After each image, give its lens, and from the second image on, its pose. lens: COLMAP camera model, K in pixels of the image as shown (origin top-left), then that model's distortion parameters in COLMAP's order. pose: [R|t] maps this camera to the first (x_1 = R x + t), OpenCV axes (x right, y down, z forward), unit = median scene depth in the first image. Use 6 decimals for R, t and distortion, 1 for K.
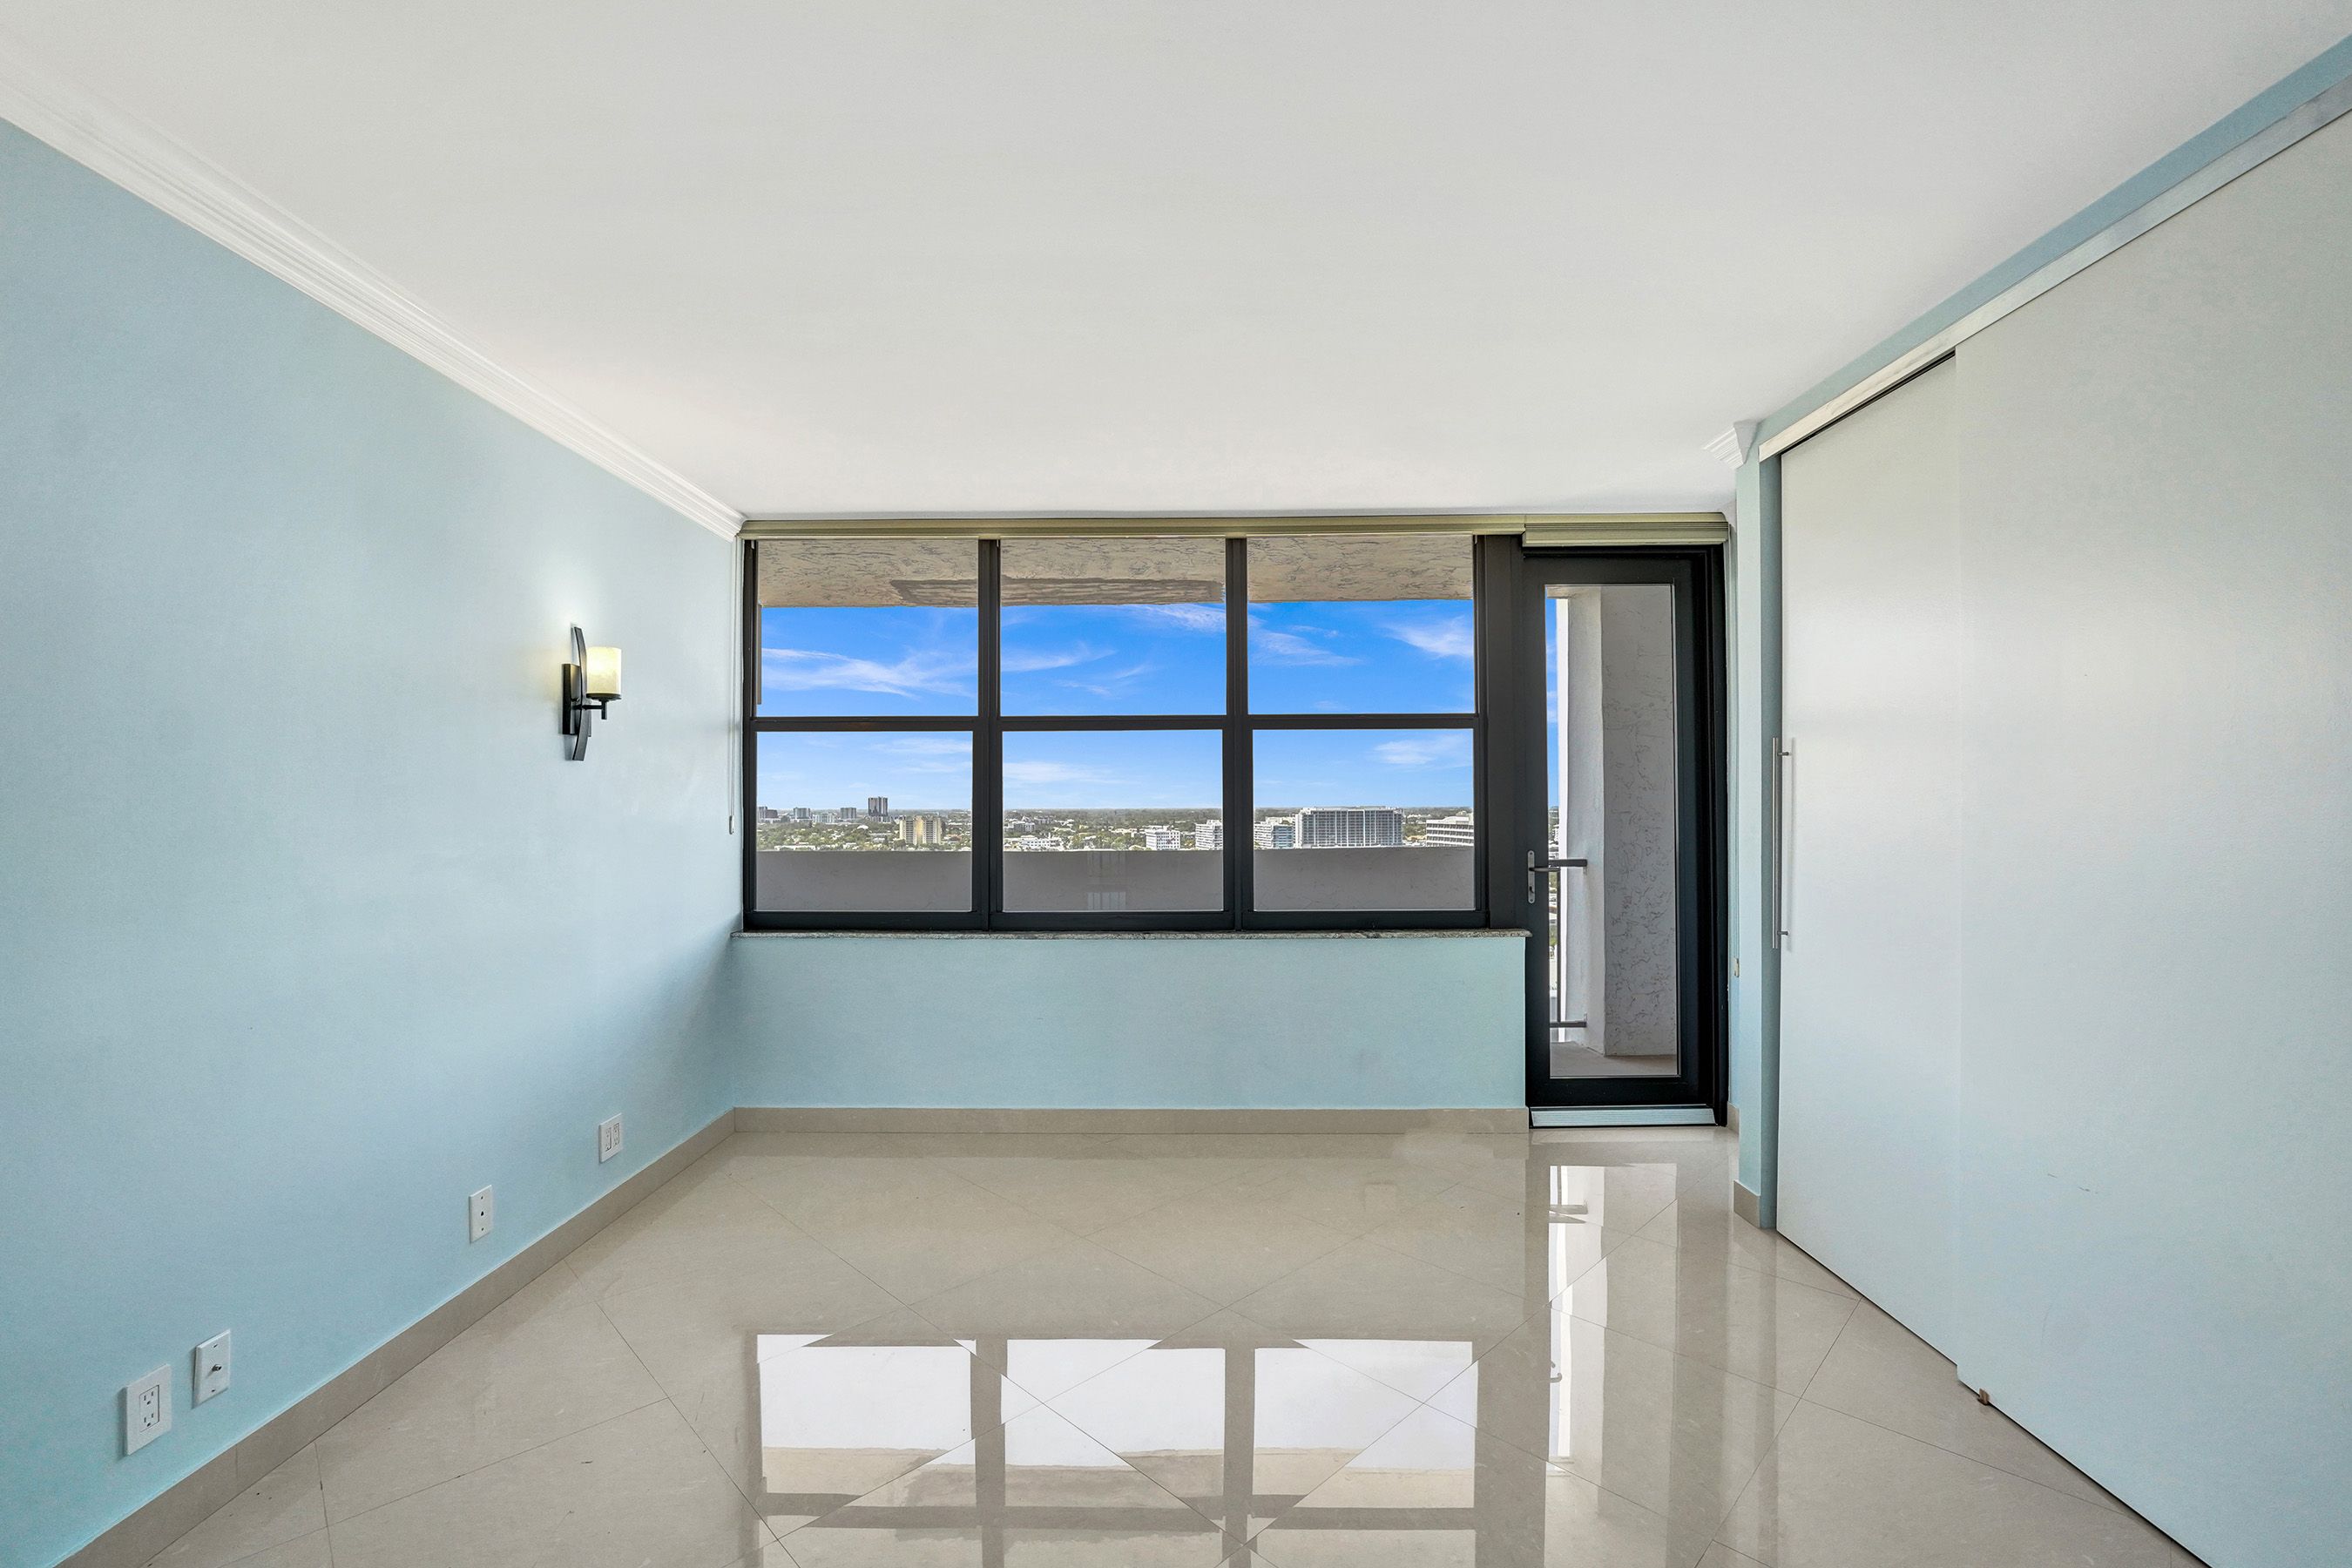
lens RADIAL K [[1000.1, 0, 1176.0], [0, 1000.1, 784.0], [0, 0, 1]] dist [-0.015480, 0.000470]
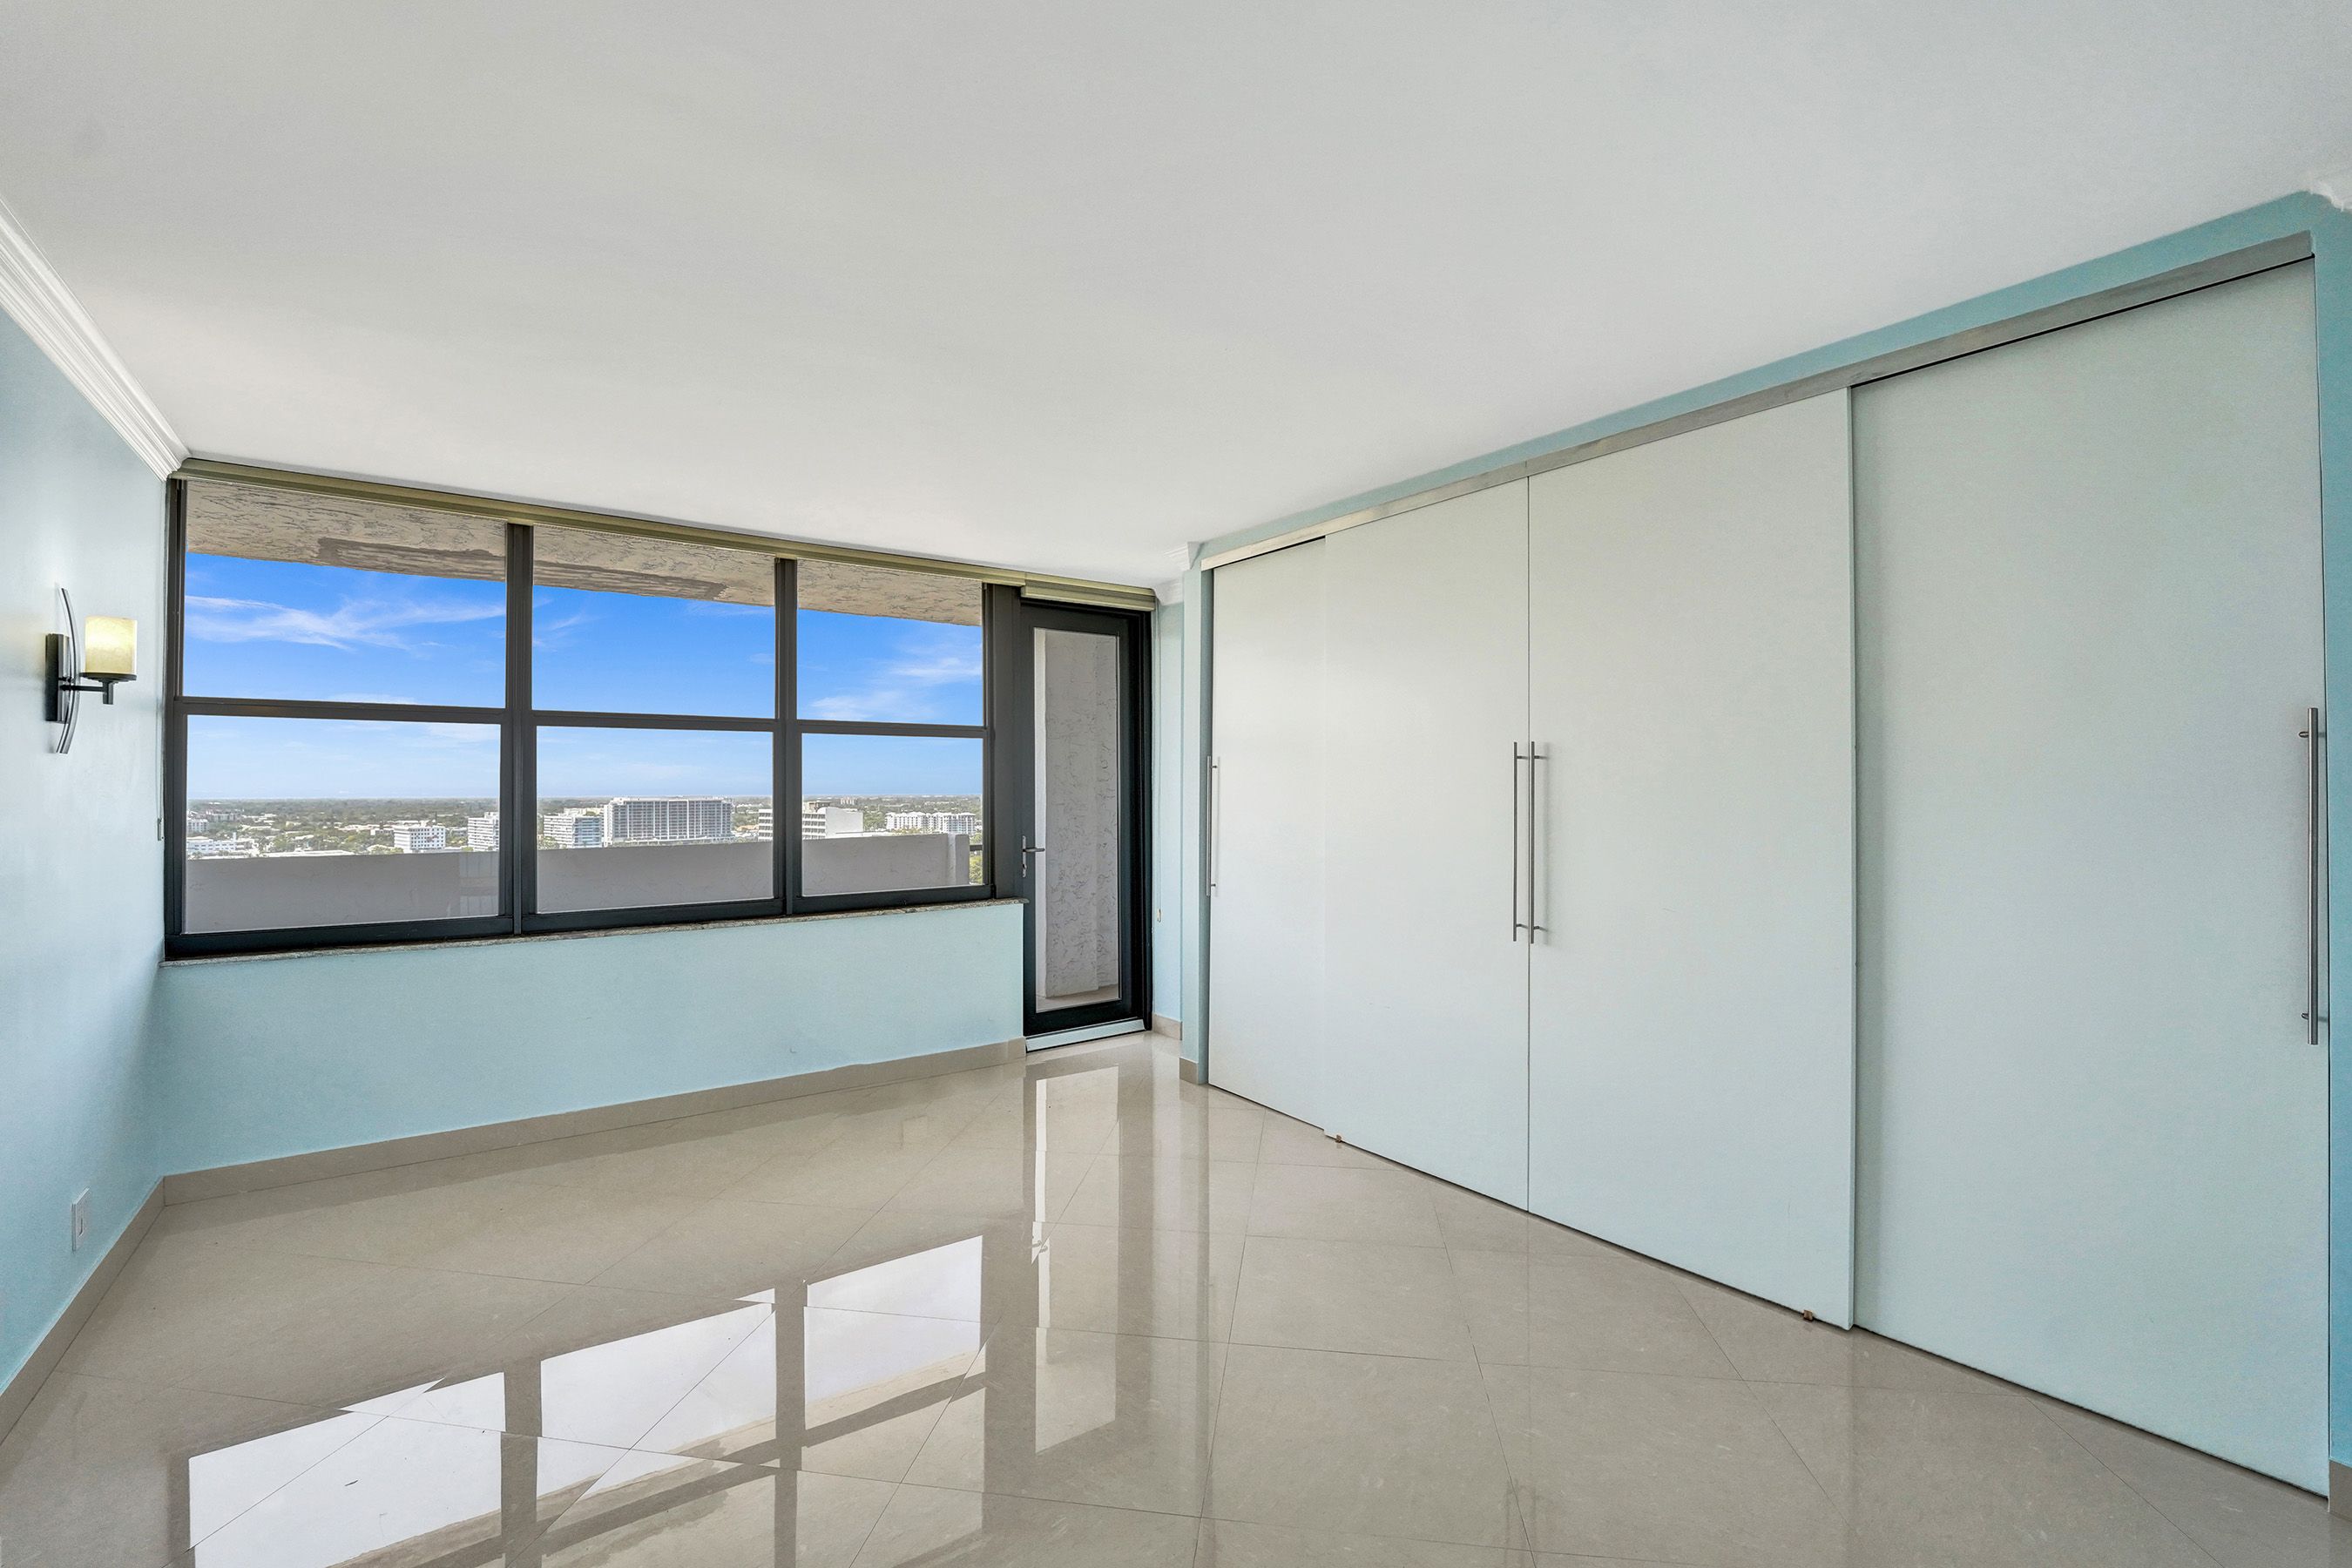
lens RADIAL K [[1006.9, 0, 1175.1], [0, 1006.9, 771.8], [0, 0, 1]] dist [-0.016077, 0.007410]
pose [[0.795871, 0.012372, 0.605340, -0.268099], [-0.011895, 0.999918, -0.004799, -0.011386], [-0.605350, -0.003381, 0.795952, -0.137610]]
